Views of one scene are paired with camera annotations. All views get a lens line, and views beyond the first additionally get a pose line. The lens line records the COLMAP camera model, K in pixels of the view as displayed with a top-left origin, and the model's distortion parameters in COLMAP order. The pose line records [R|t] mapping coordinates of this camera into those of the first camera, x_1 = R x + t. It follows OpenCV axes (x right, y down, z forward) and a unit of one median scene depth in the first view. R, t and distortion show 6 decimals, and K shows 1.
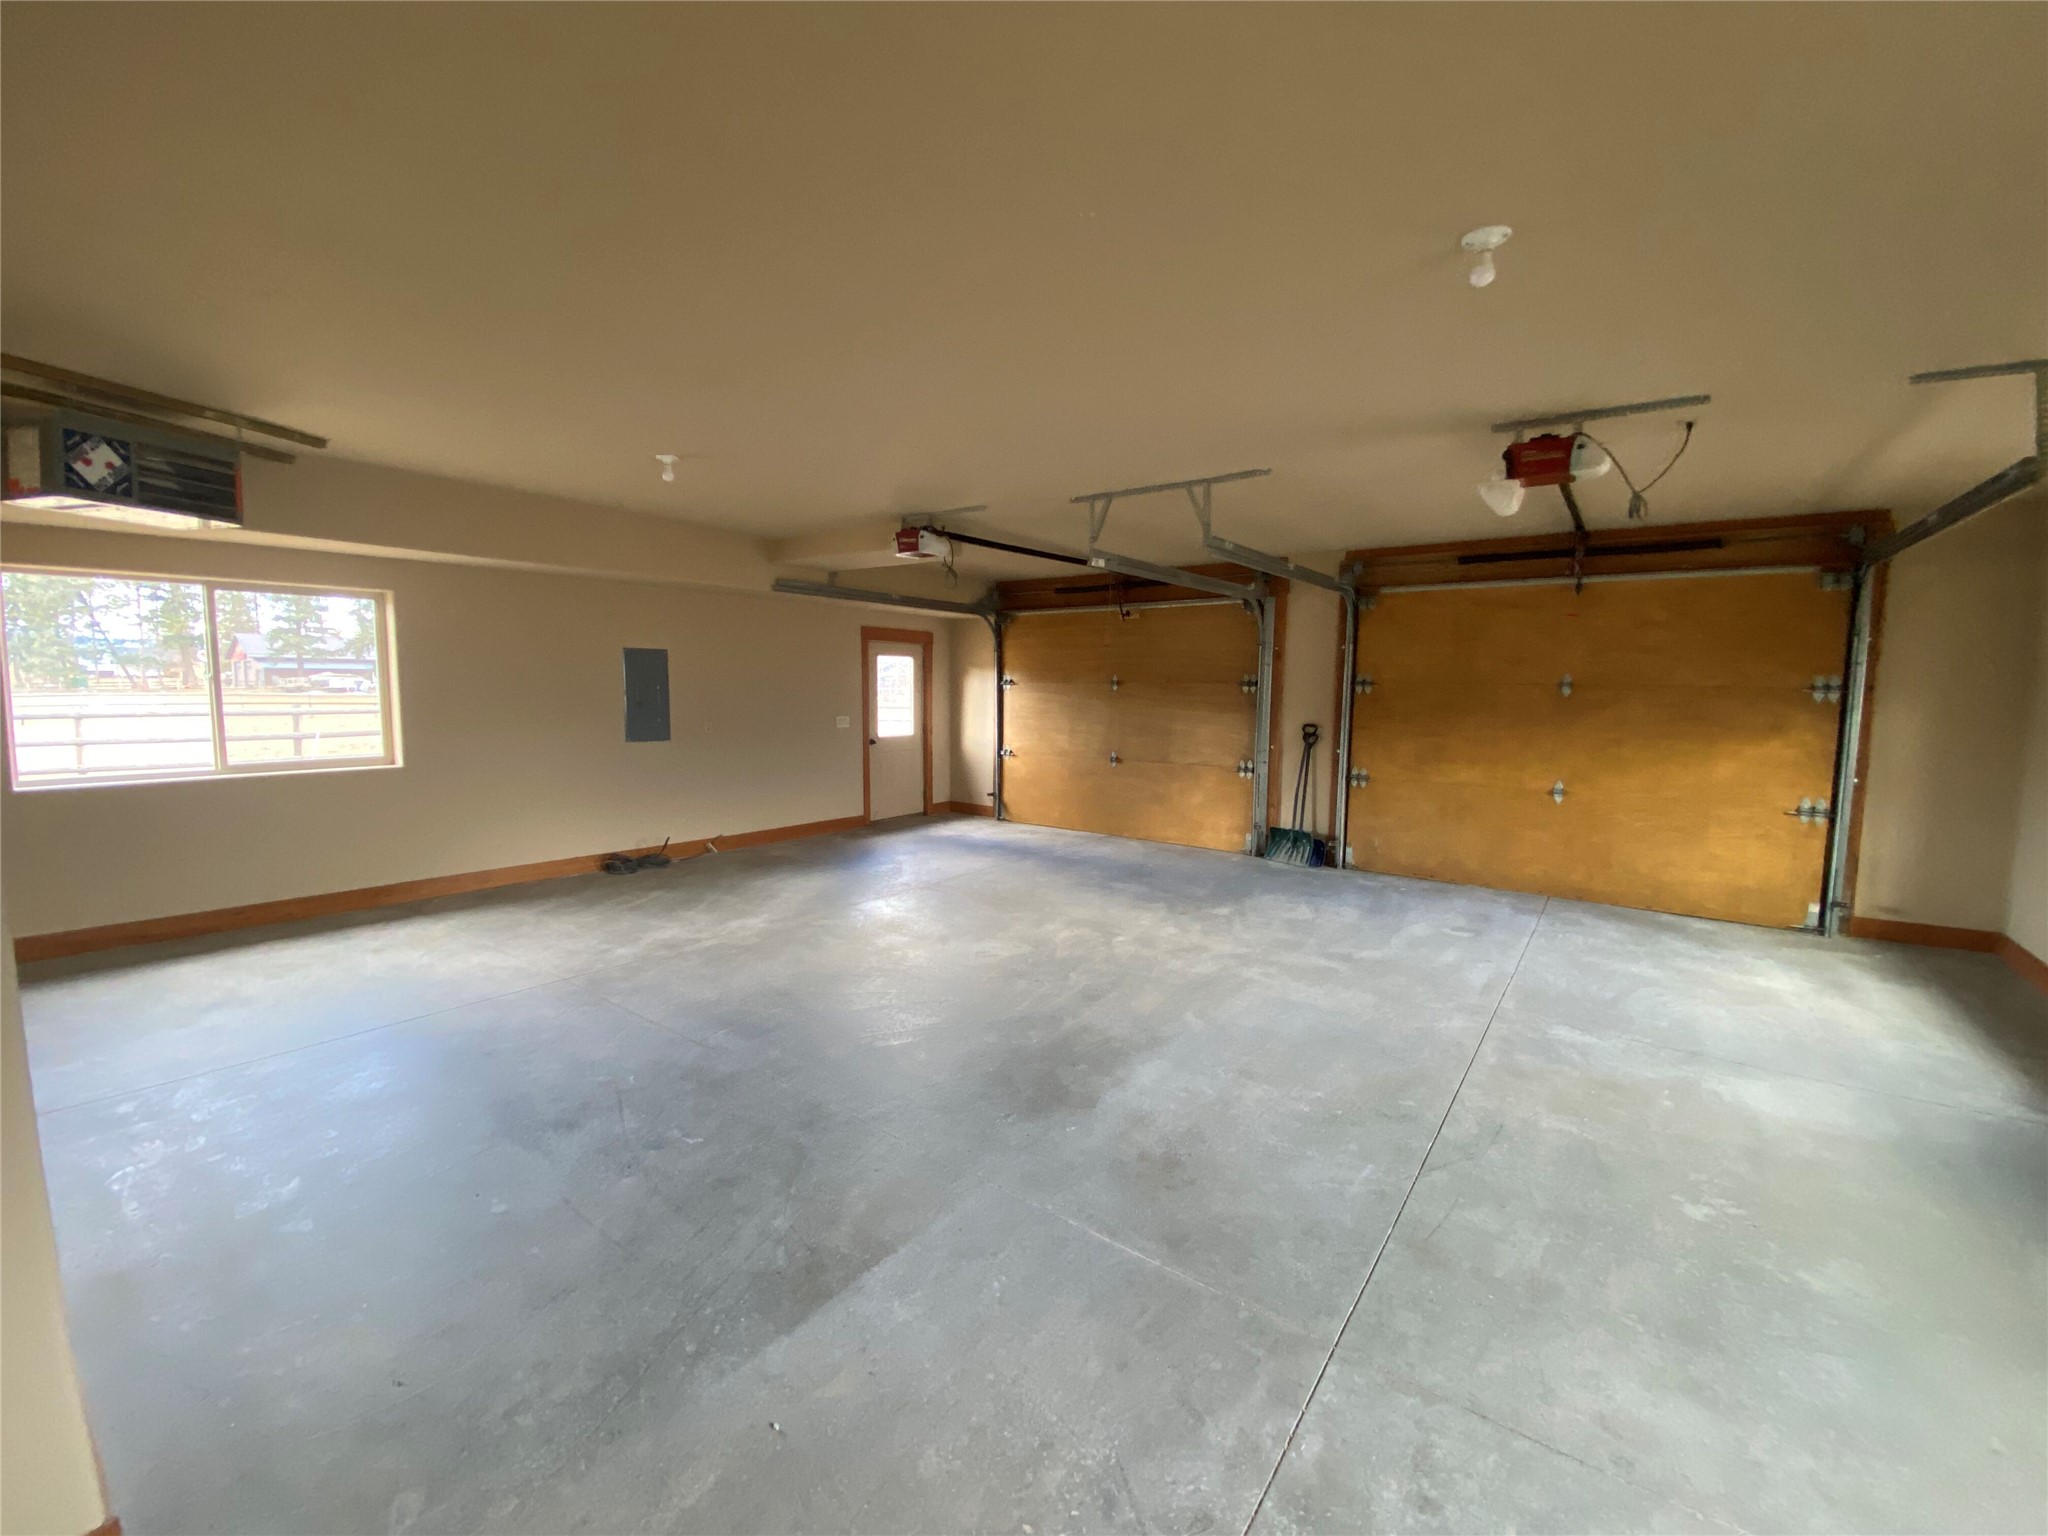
lens RADIAL K [[826.3, 0, 1026.6], [0, 826.3, 763.3], [0, 0, 1]] dist [0.014231, -0.016563]
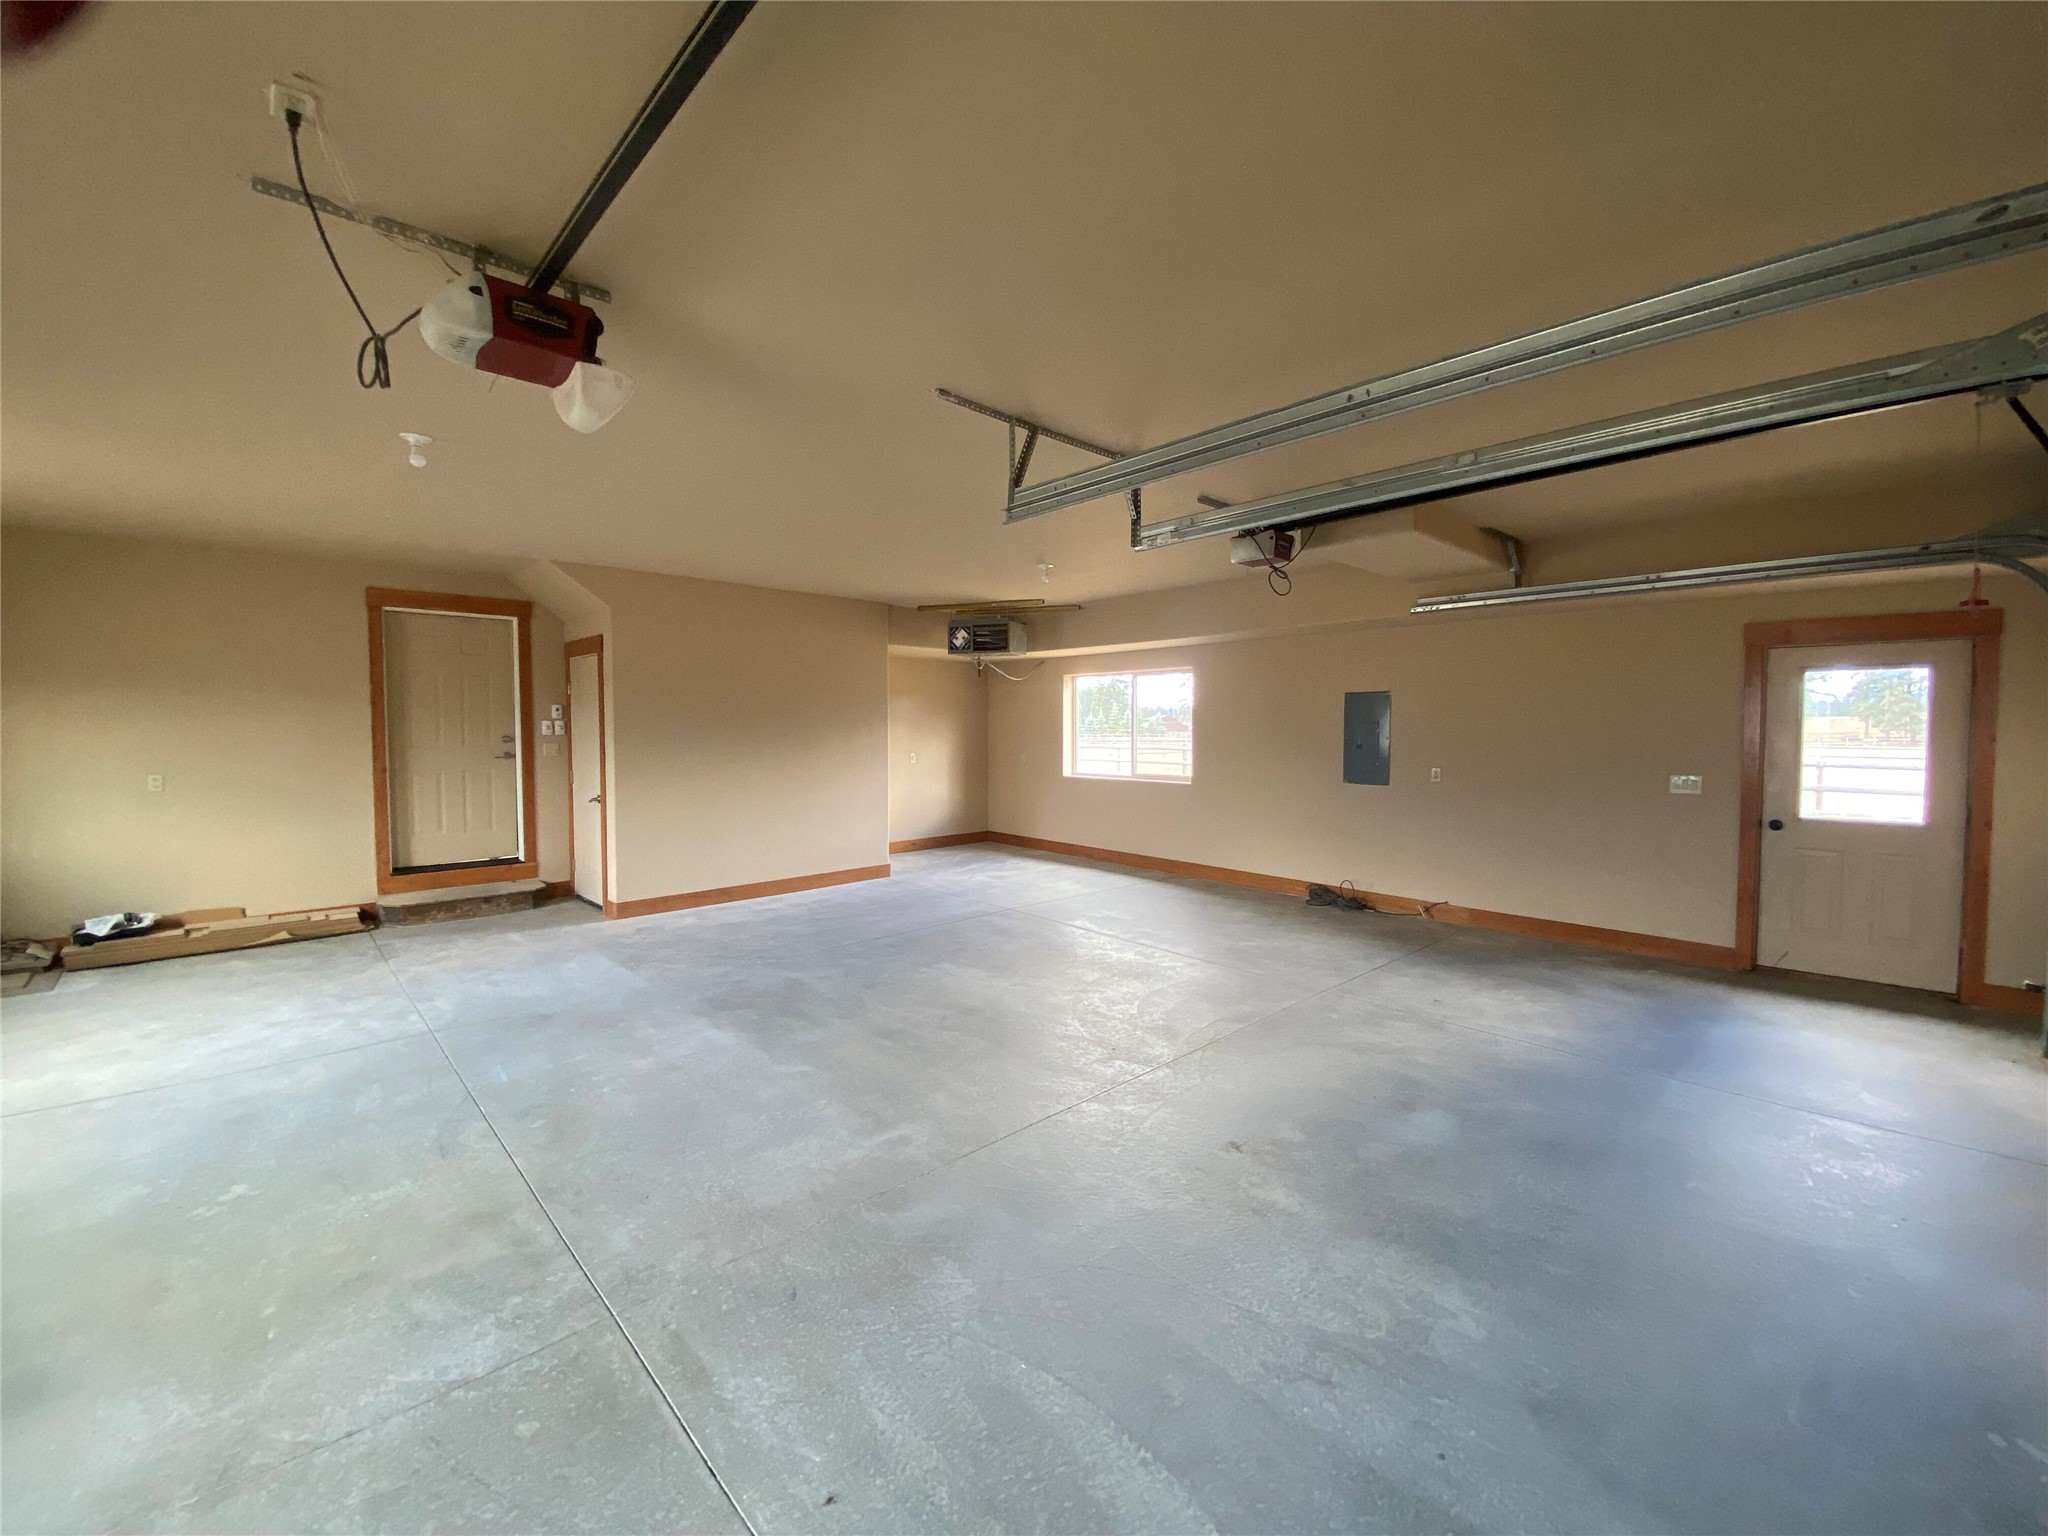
lens RADIAL K [[826.3, 0, 1014.9], [0, 826.3, 762.6], [0, 0, 1]] dist [0.014231, -0.016563]
pose [[-0.177916, 0.027466, -0.983662, 0.886027], [-0.095209, 0.994440, 0.044987, -0.084907], [0.979429, 0.101658, -0.174312, 1.127461]]
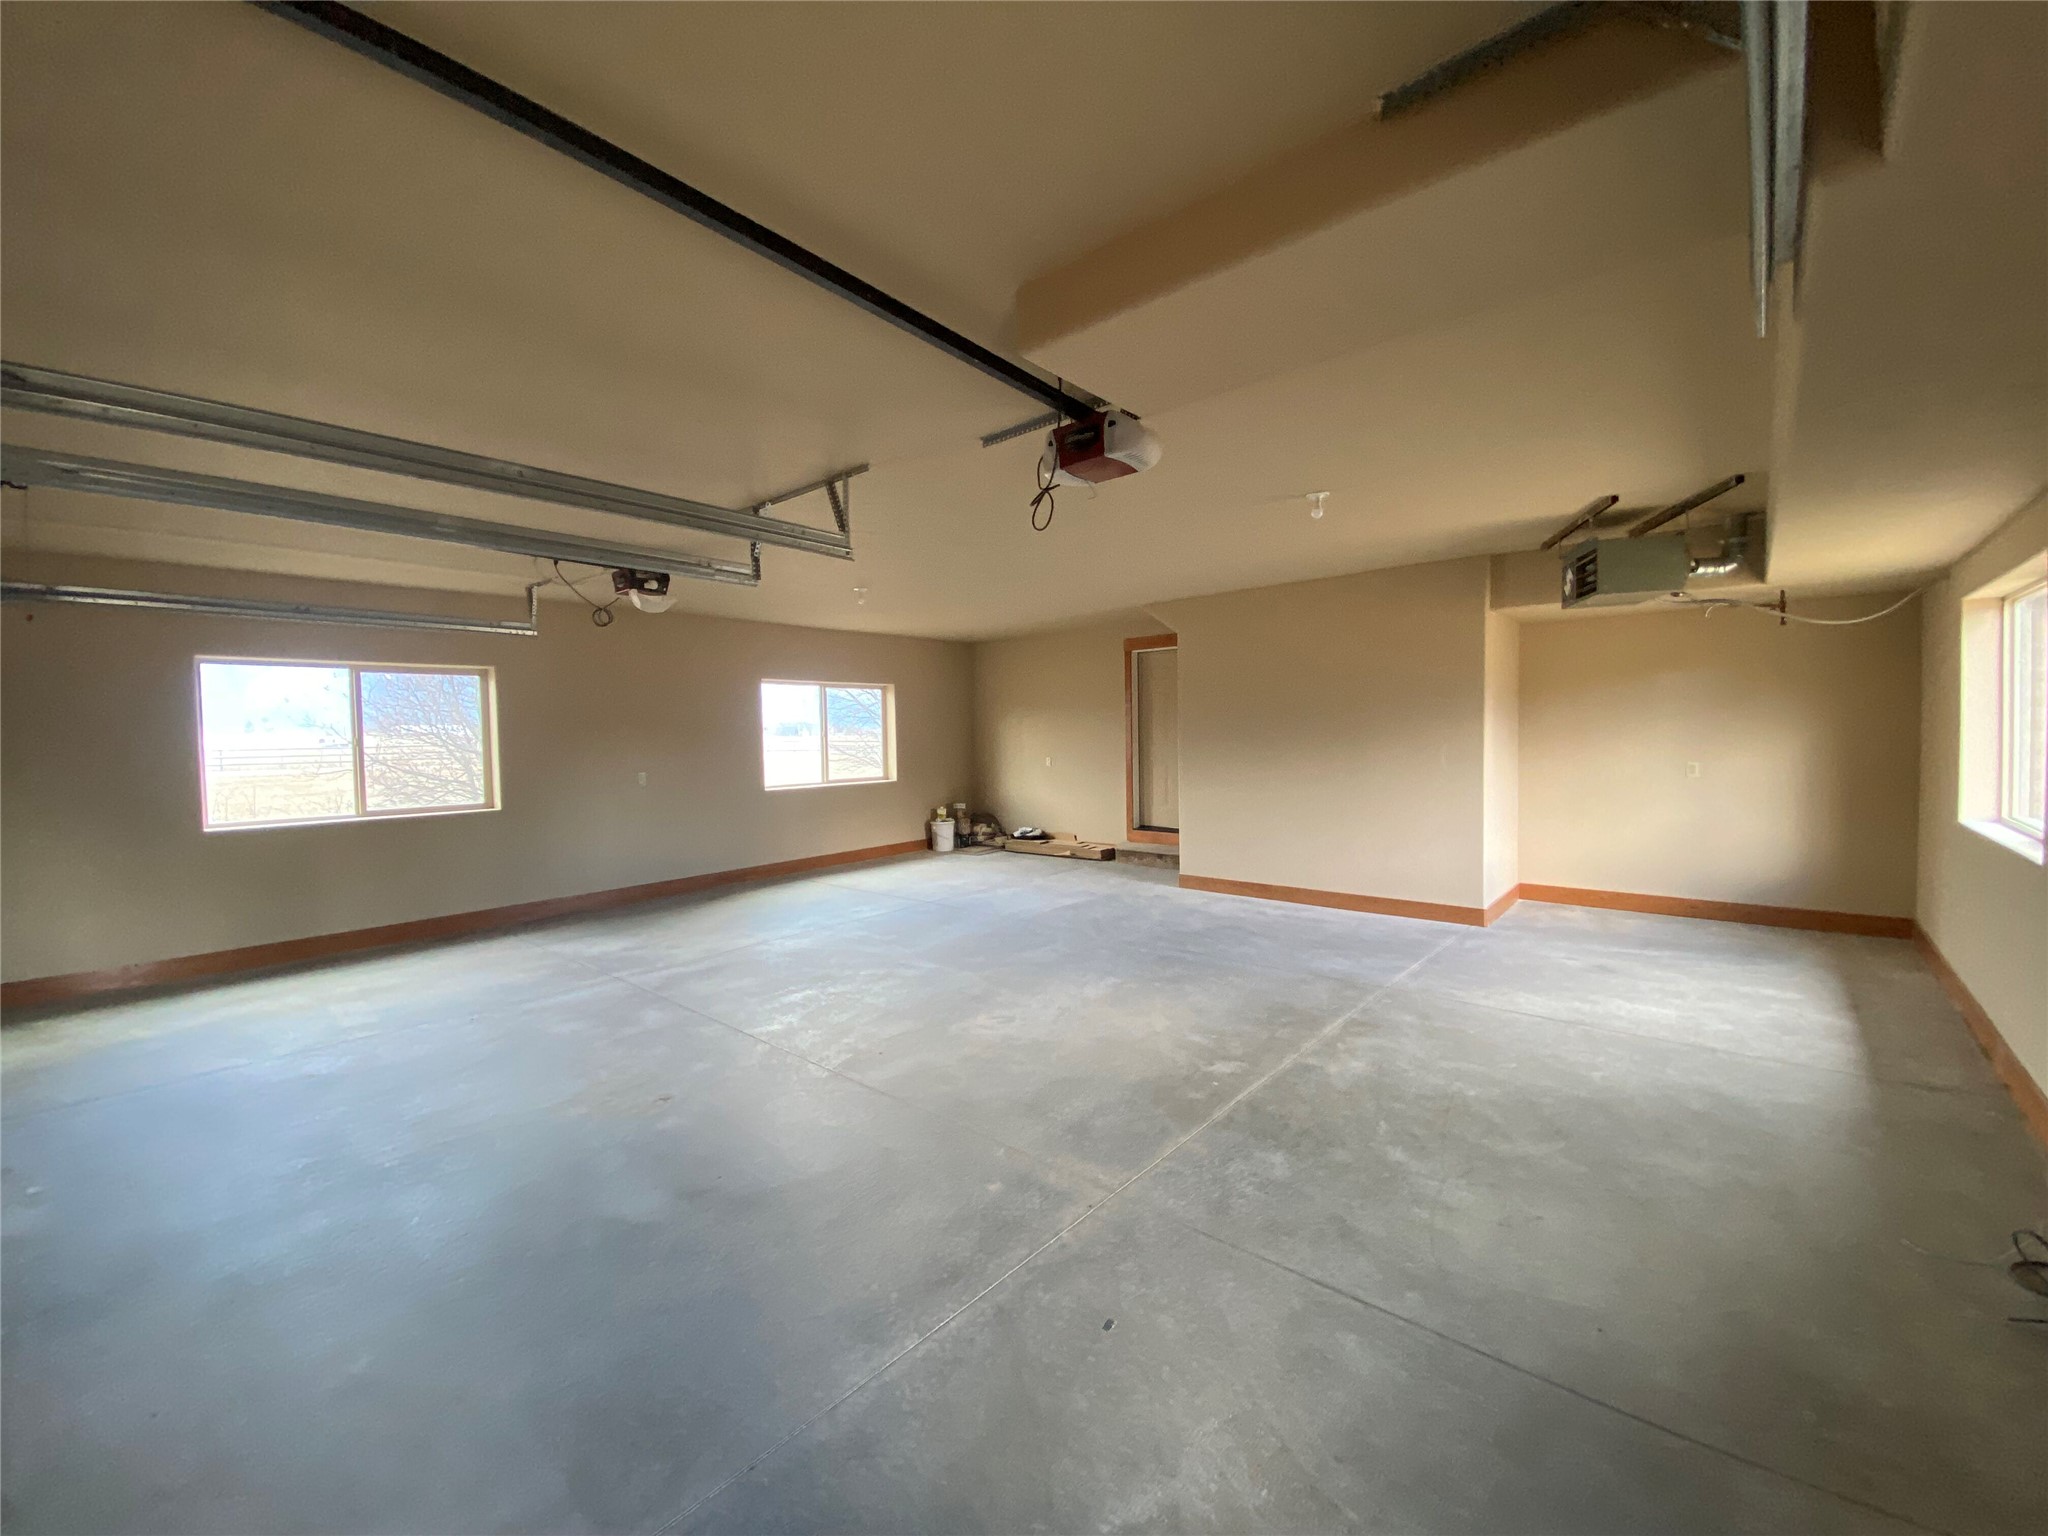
lens RADIAL K [[826.3, 0, 1026.8], [0, 826.3, 765.2], [0, 0, 1]] dist [0.014231, -0.016563]
pose [[-0.996350, 0.003272, 0.085301, -0.156602], [0.014506, 0.991221, 0.131415, -0.167980], [-0.084122, 0.132173, -0.987651, 1.882686]]
